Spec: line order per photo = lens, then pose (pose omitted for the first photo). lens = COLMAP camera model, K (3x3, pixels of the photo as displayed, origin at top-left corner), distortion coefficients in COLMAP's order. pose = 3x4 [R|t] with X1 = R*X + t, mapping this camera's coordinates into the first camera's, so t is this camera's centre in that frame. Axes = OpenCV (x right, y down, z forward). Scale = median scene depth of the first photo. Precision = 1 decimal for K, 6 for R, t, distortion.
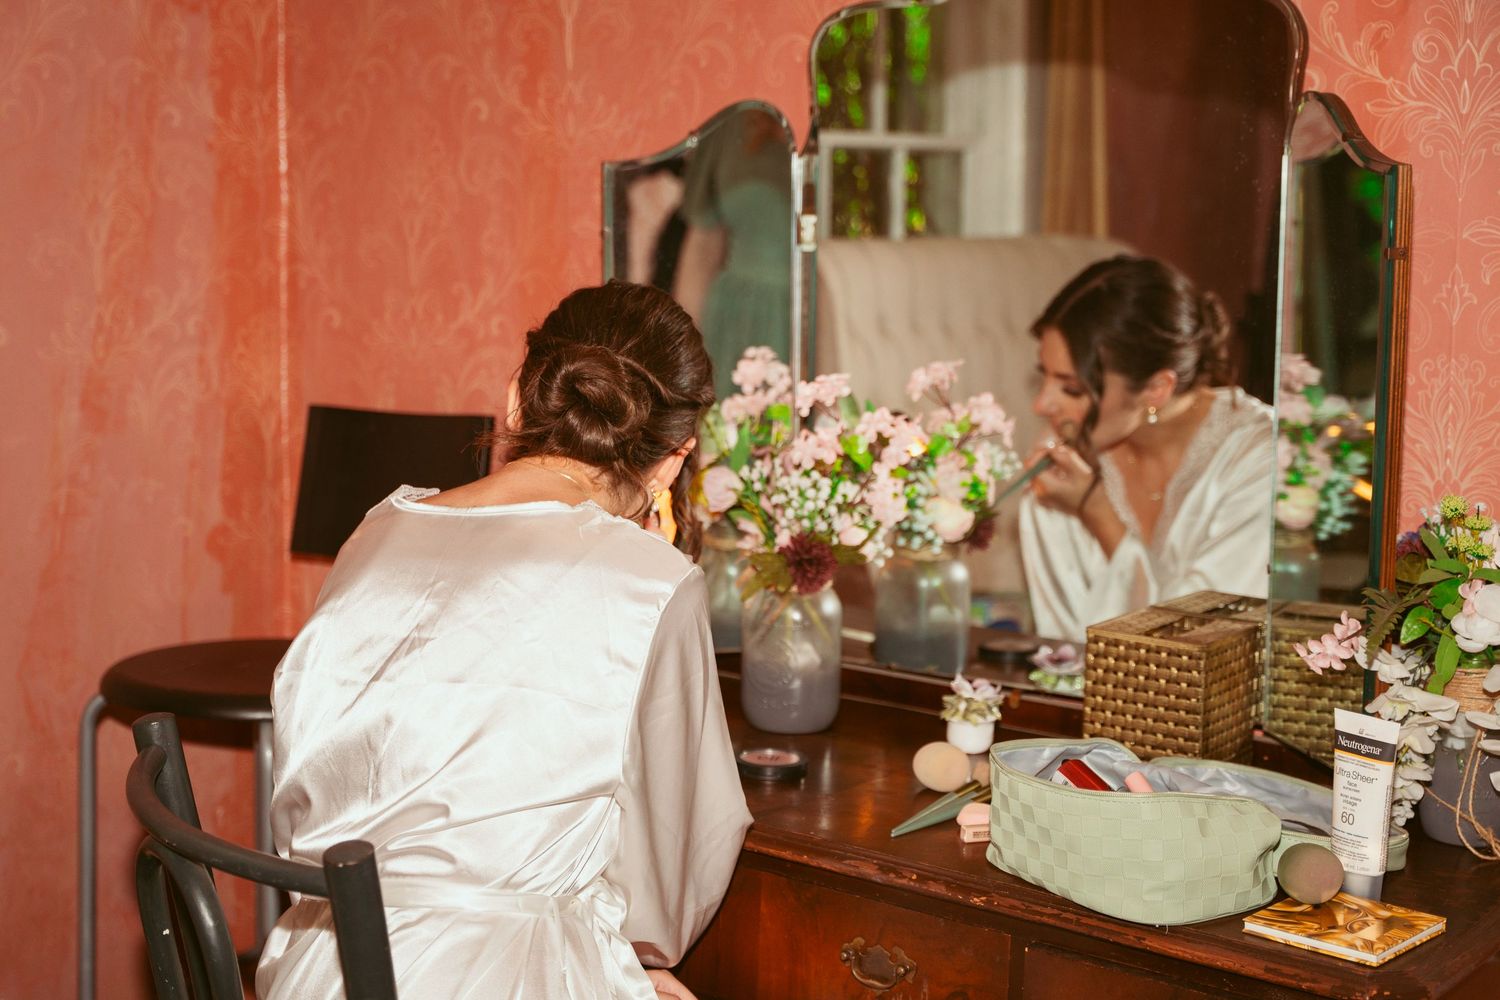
lens RADIAL K [[2255.6, 0, 746.5], [0, 2255.6, 491.8], [0, 0, 1]] dist [-0.030126, 0.000000]
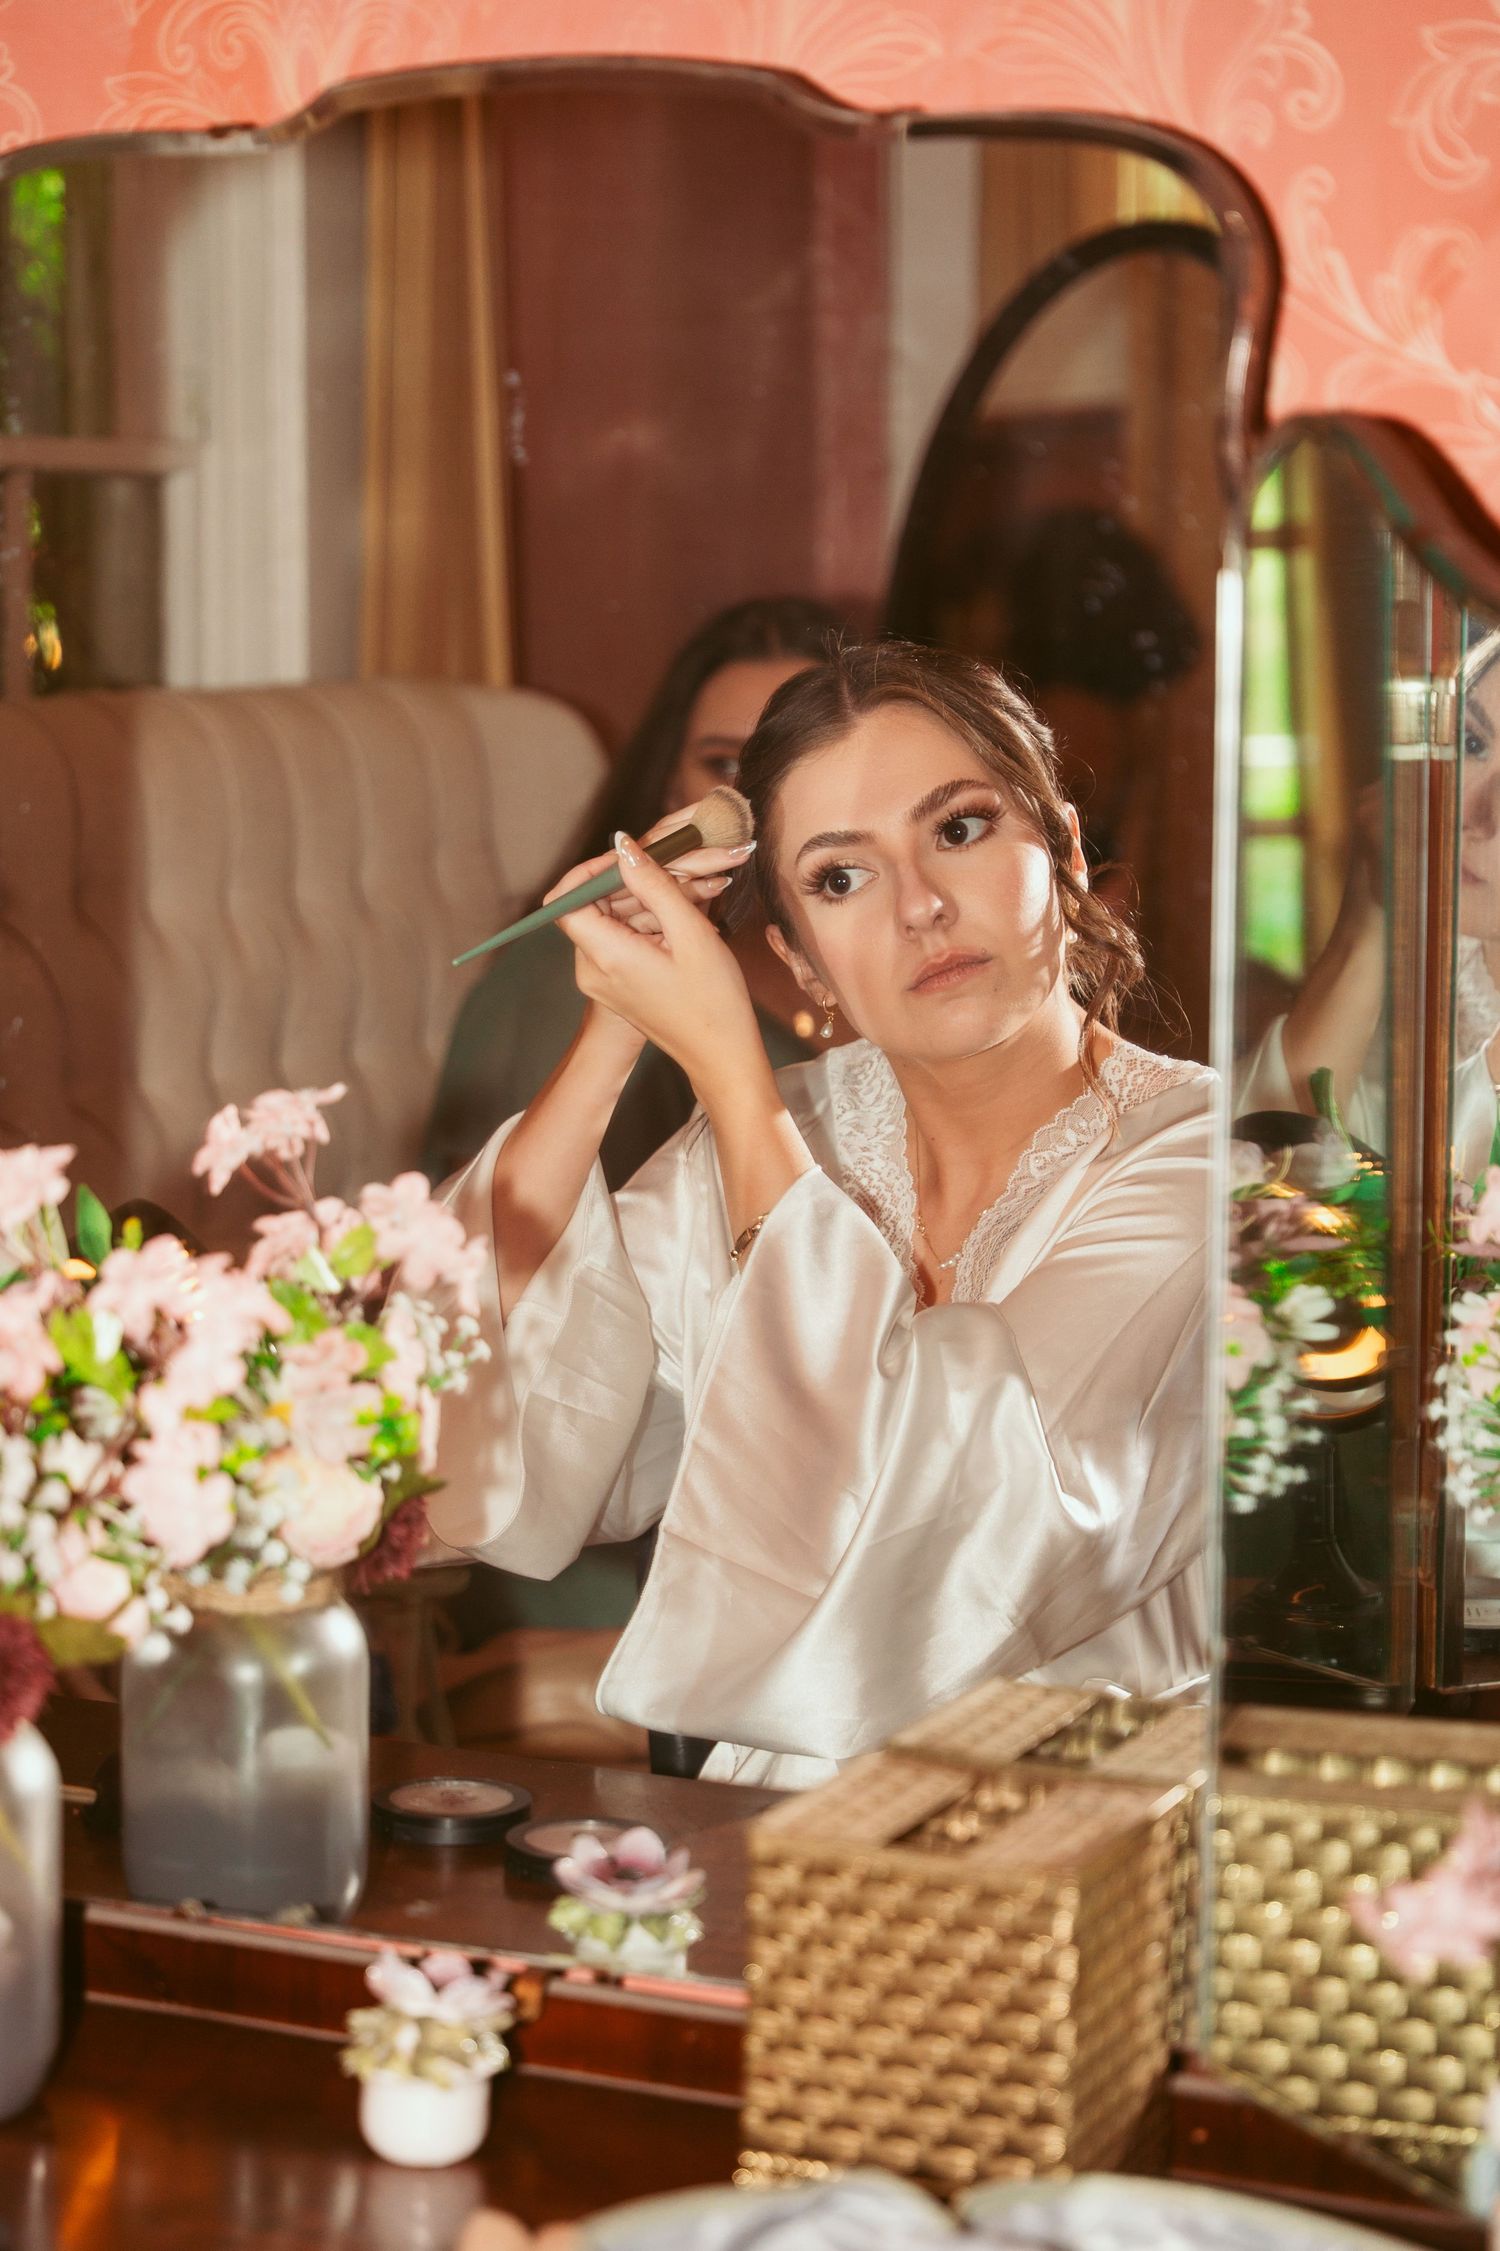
lens RADIAL K [[5017.9, 0, 748.2], [0, 5017.9, 1139.4], [0, 0, 1]] dist [-0.016915, 0.000000]
pose [[0.972148, -0.024158, 0.233120, -0.036922], [0.026748, 0.999611, -0.007956, -0.043213], [-0.232837, 0.013970, 0.972416, 0.169791]]
